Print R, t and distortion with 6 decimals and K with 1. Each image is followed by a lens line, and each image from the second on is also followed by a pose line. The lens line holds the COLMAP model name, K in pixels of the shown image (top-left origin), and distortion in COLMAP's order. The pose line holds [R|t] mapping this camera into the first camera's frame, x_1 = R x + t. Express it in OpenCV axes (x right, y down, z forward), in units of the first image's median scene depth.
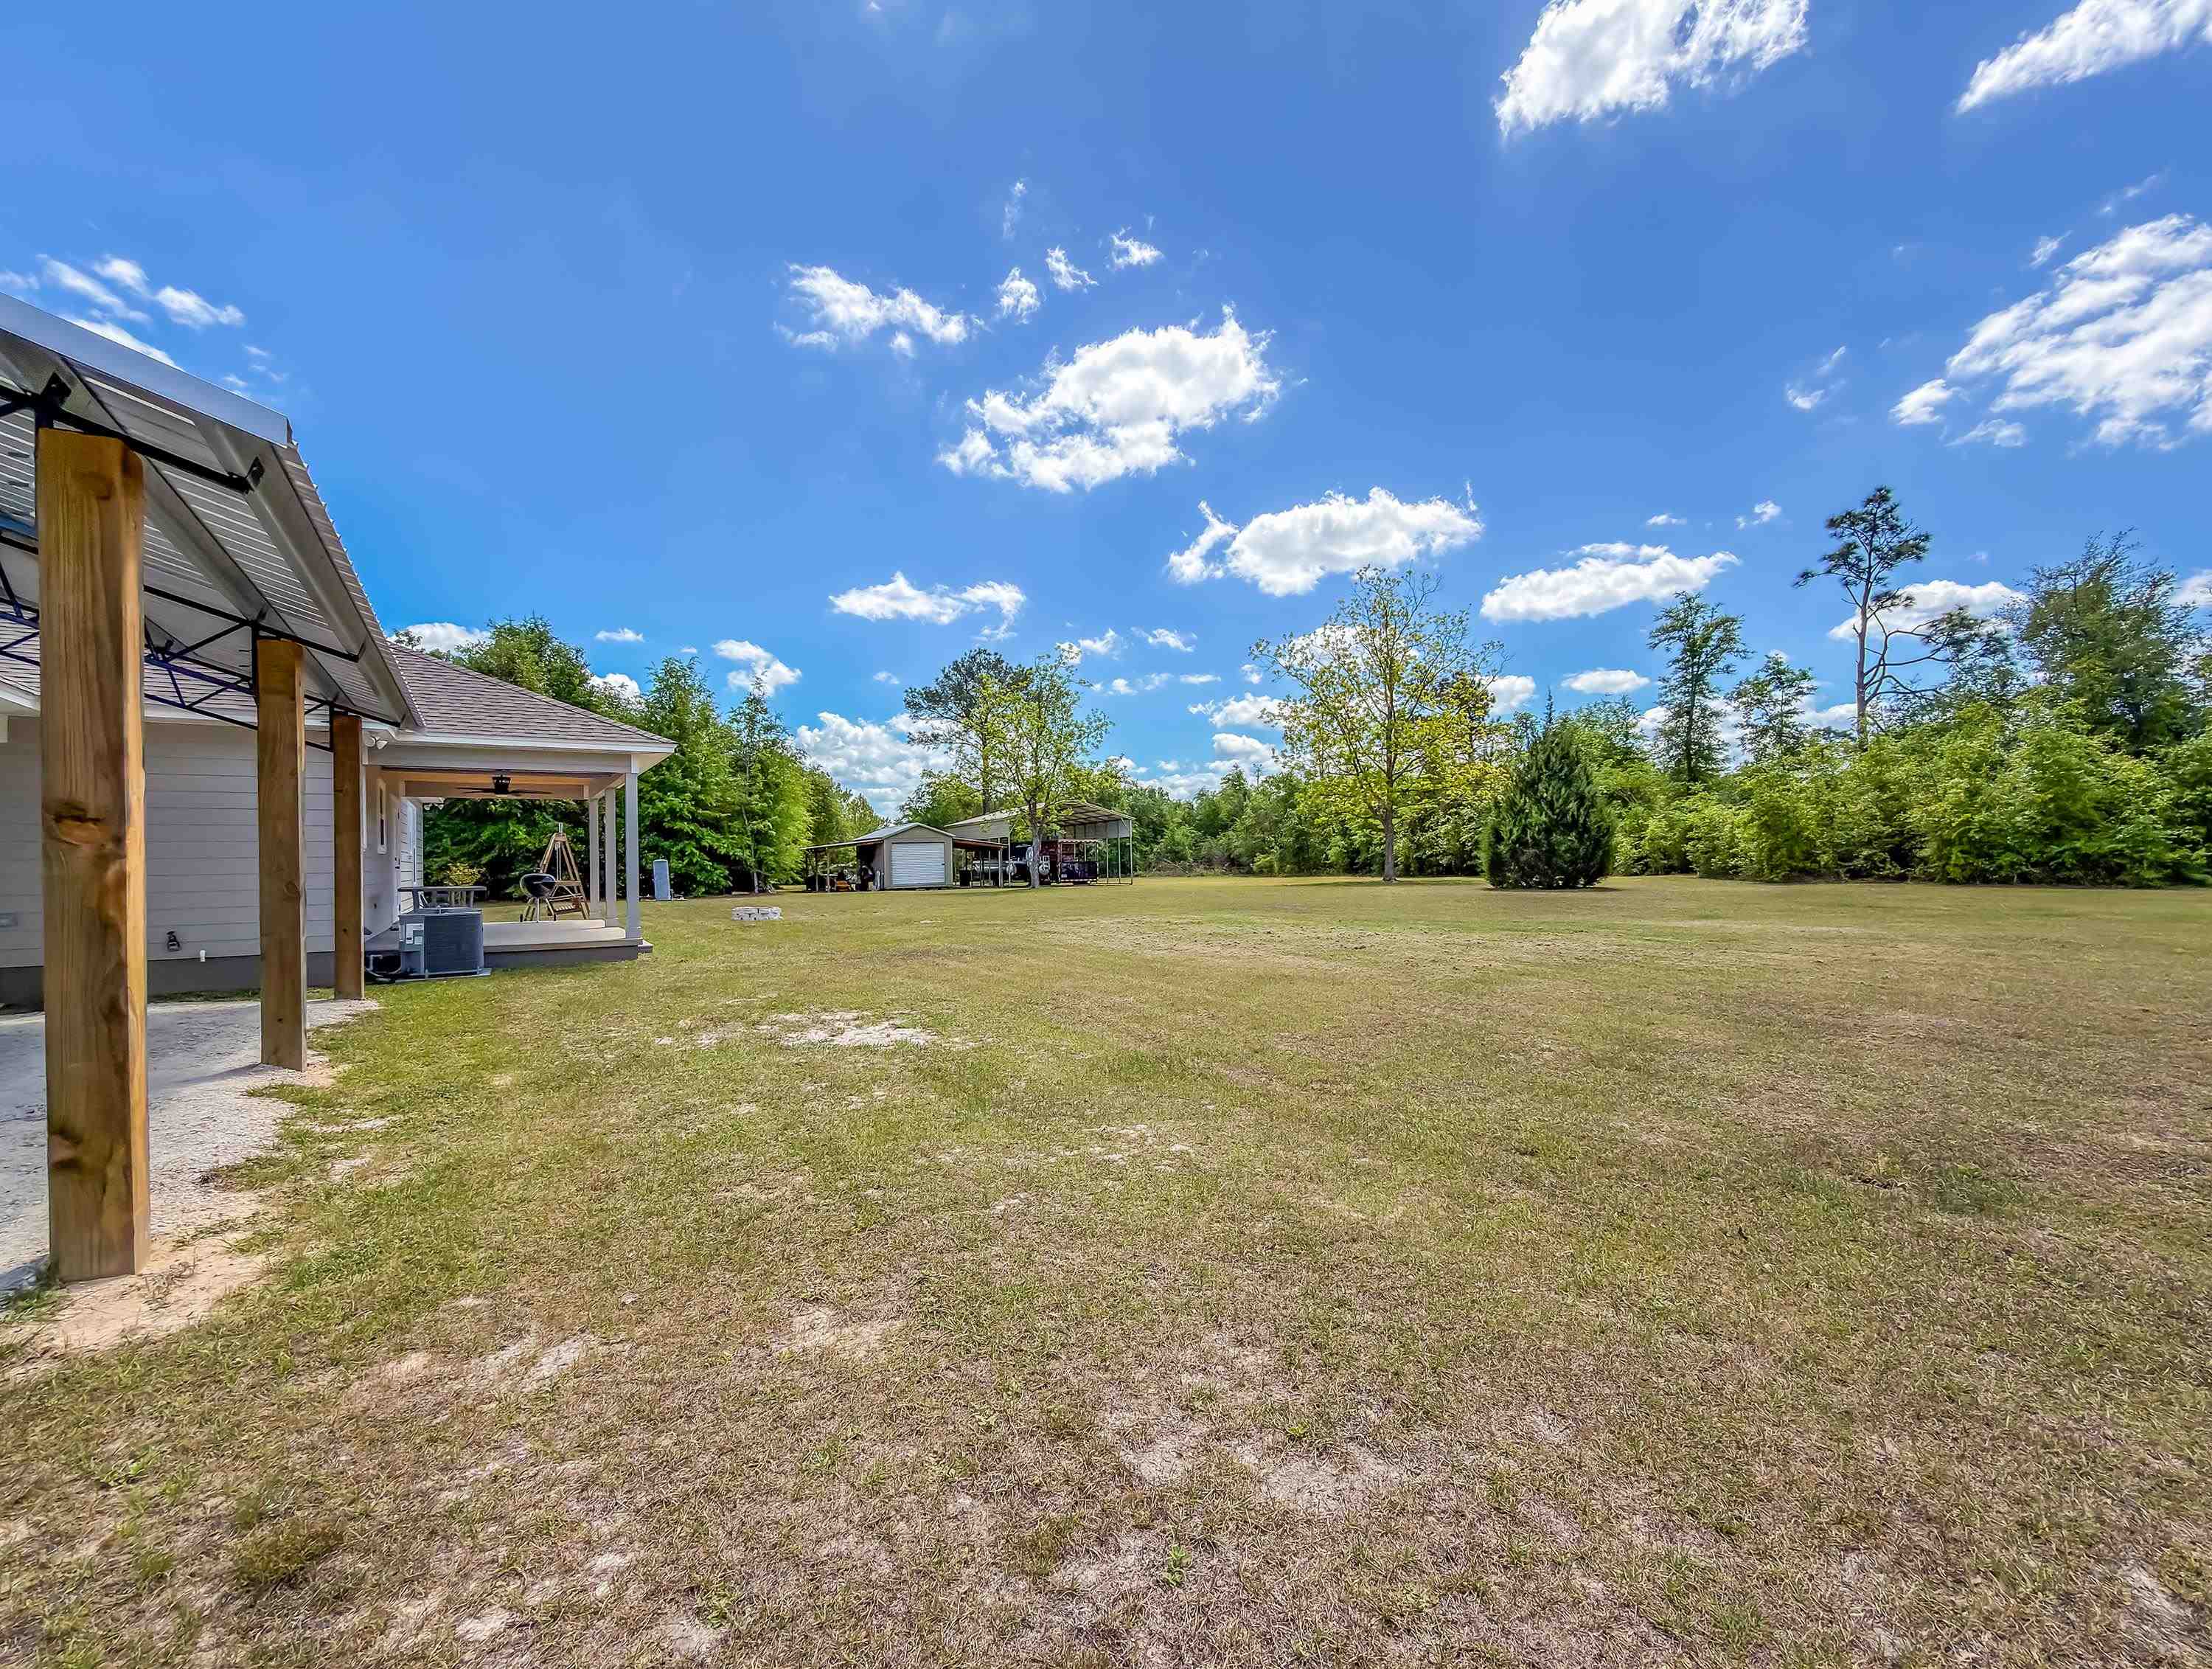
lens RADIAL K [[968.8, 0, 1136.5], [0, 968.8, 839.9], [0, 0, 1]] dist [-0.002247, -0.000077]
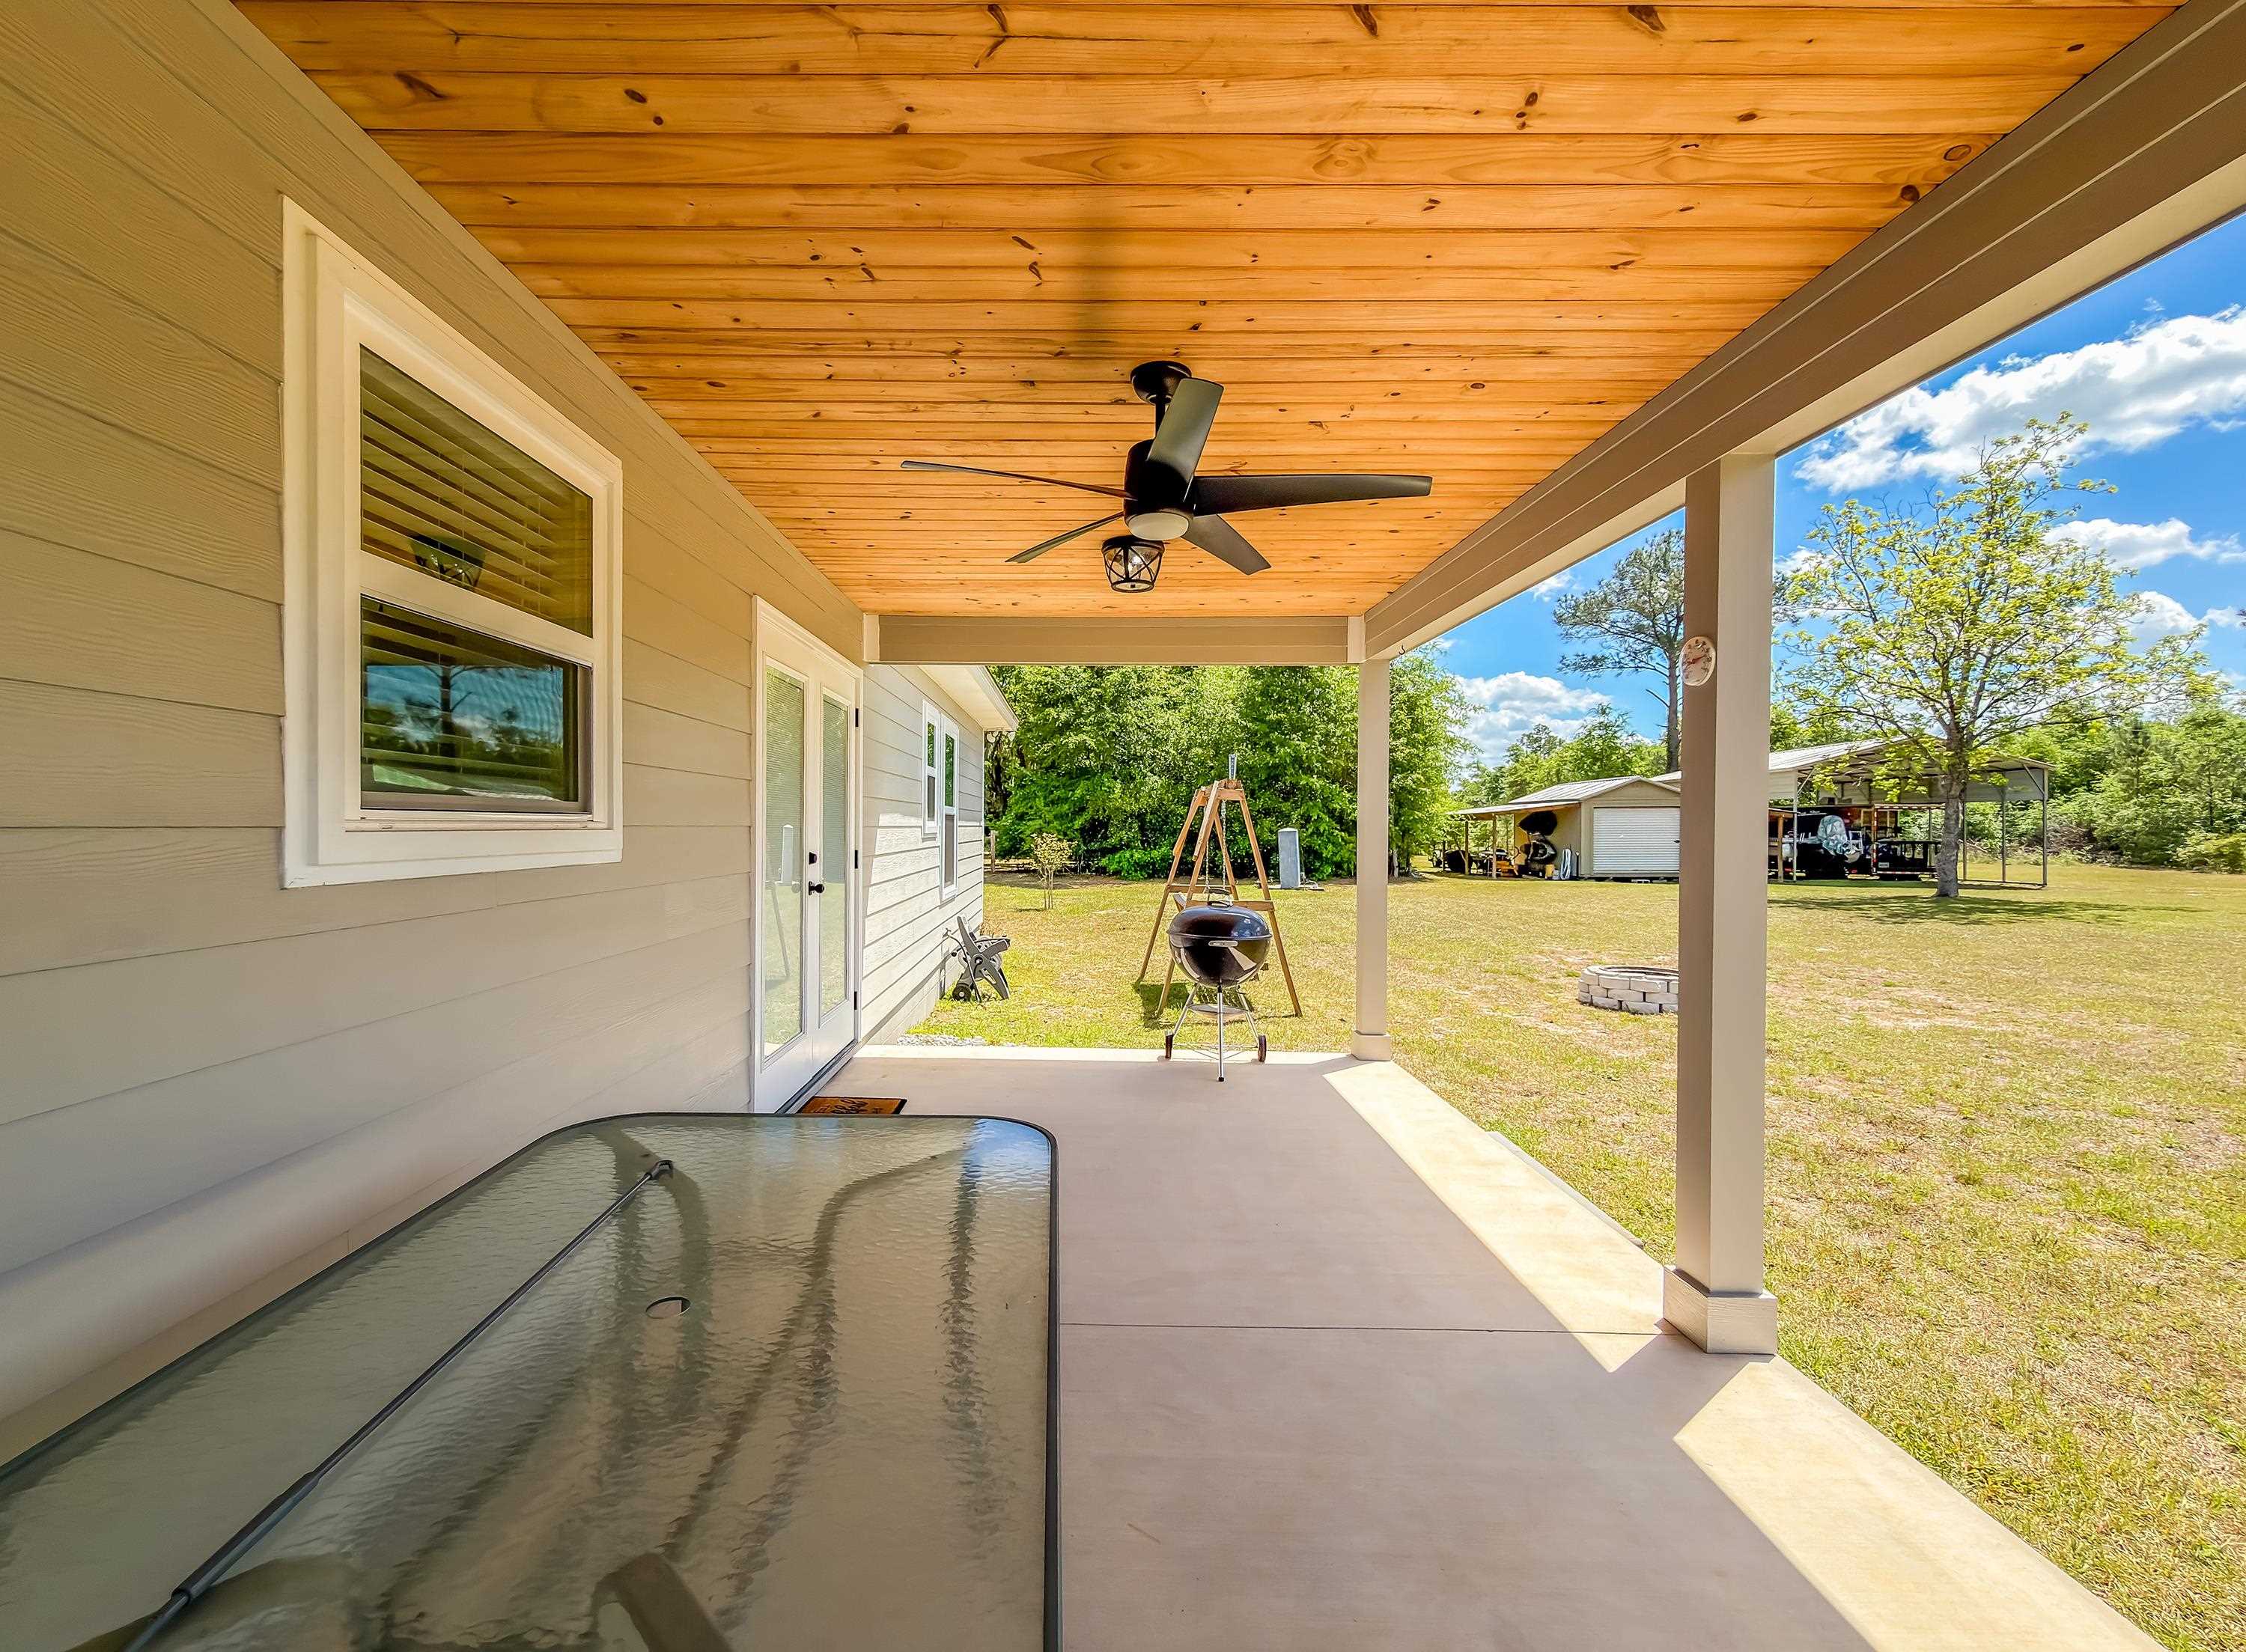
lens RADIAL K [[973.8, 0, 1086.6], [0, 973.8, 842.3], [0, 0, 1]] dist [-0.003609, -0.000318]
pose [[0.834424, 0.029594, -0.550328, -0.170708], [-0.006939, 0.999042, 0.043202, 0.000521], [0.551080, -0.032230, 0.833830, 0.253701]]
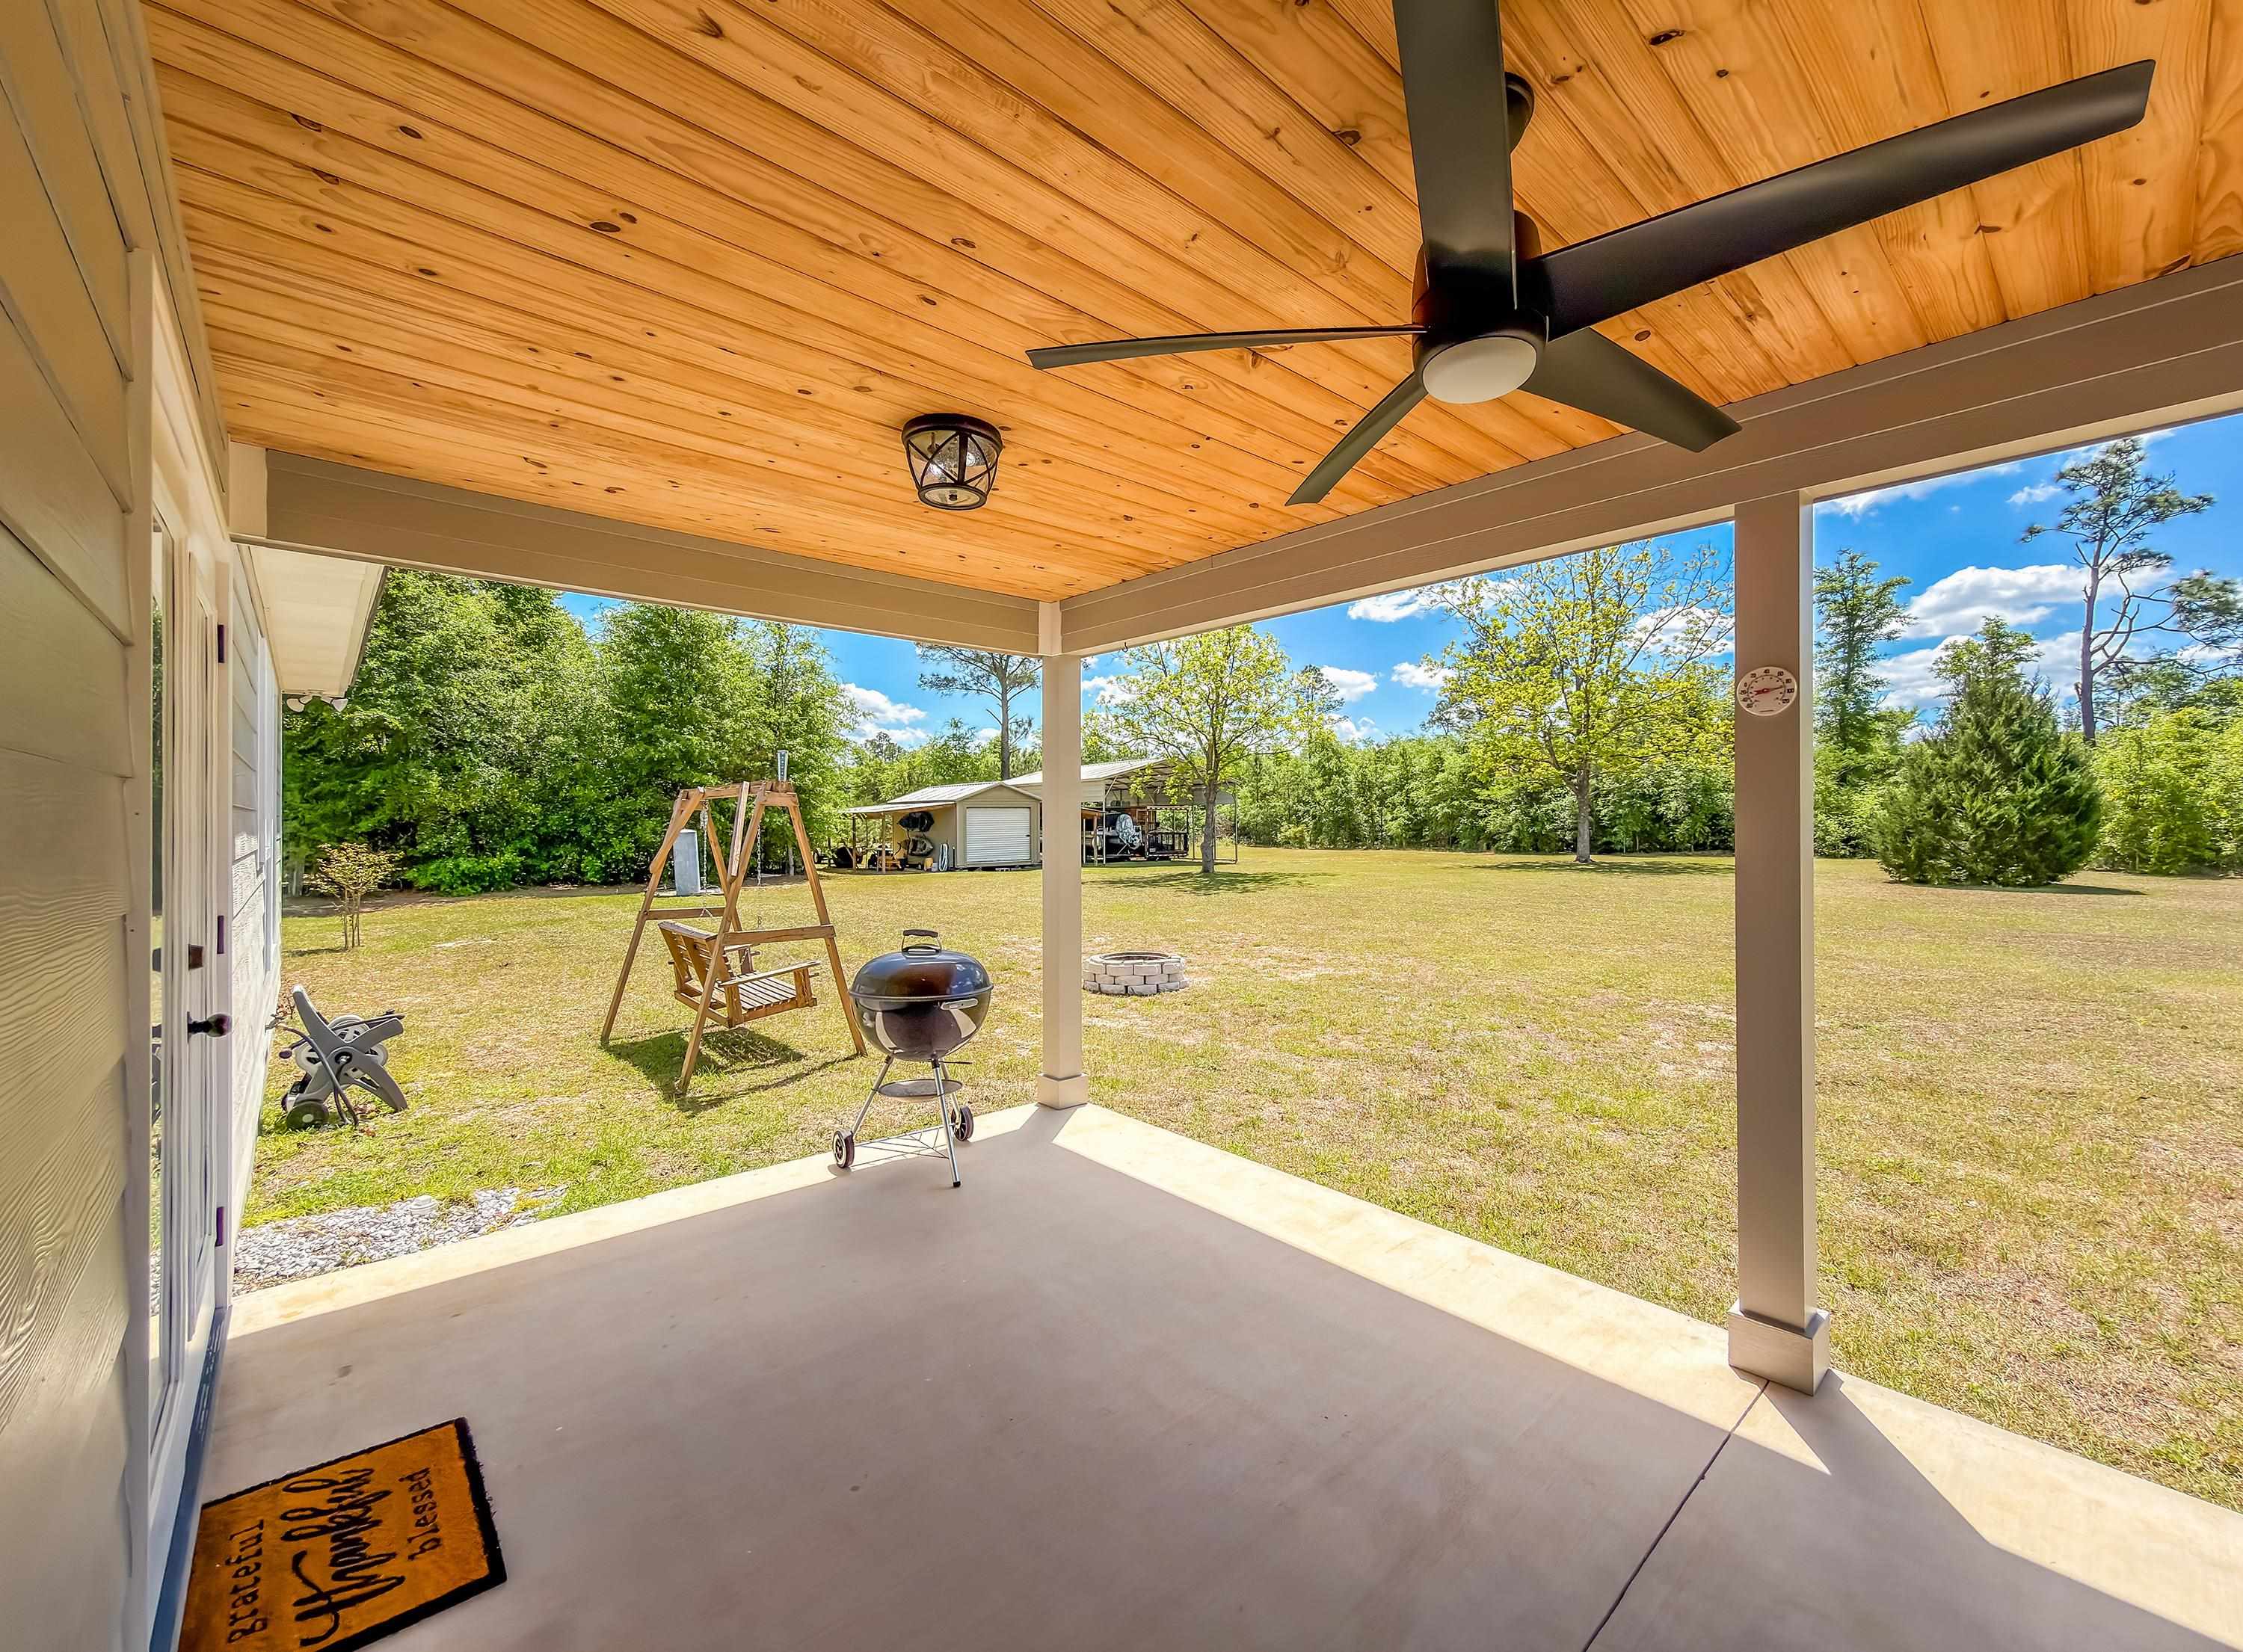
lens RADIAL K [[895.2, 0, 1176.2], [0, 895.2, 821.5], [0, 0, 1]] dist [-0.001025, 0.000066]
pose [[0.983842, 0.013341, 0.178541, -0.209568], [-0.016571, 0.999725, 0.016615, -0.000439], [-0.178271, -0.019305, 0.983792, 0.273343]]
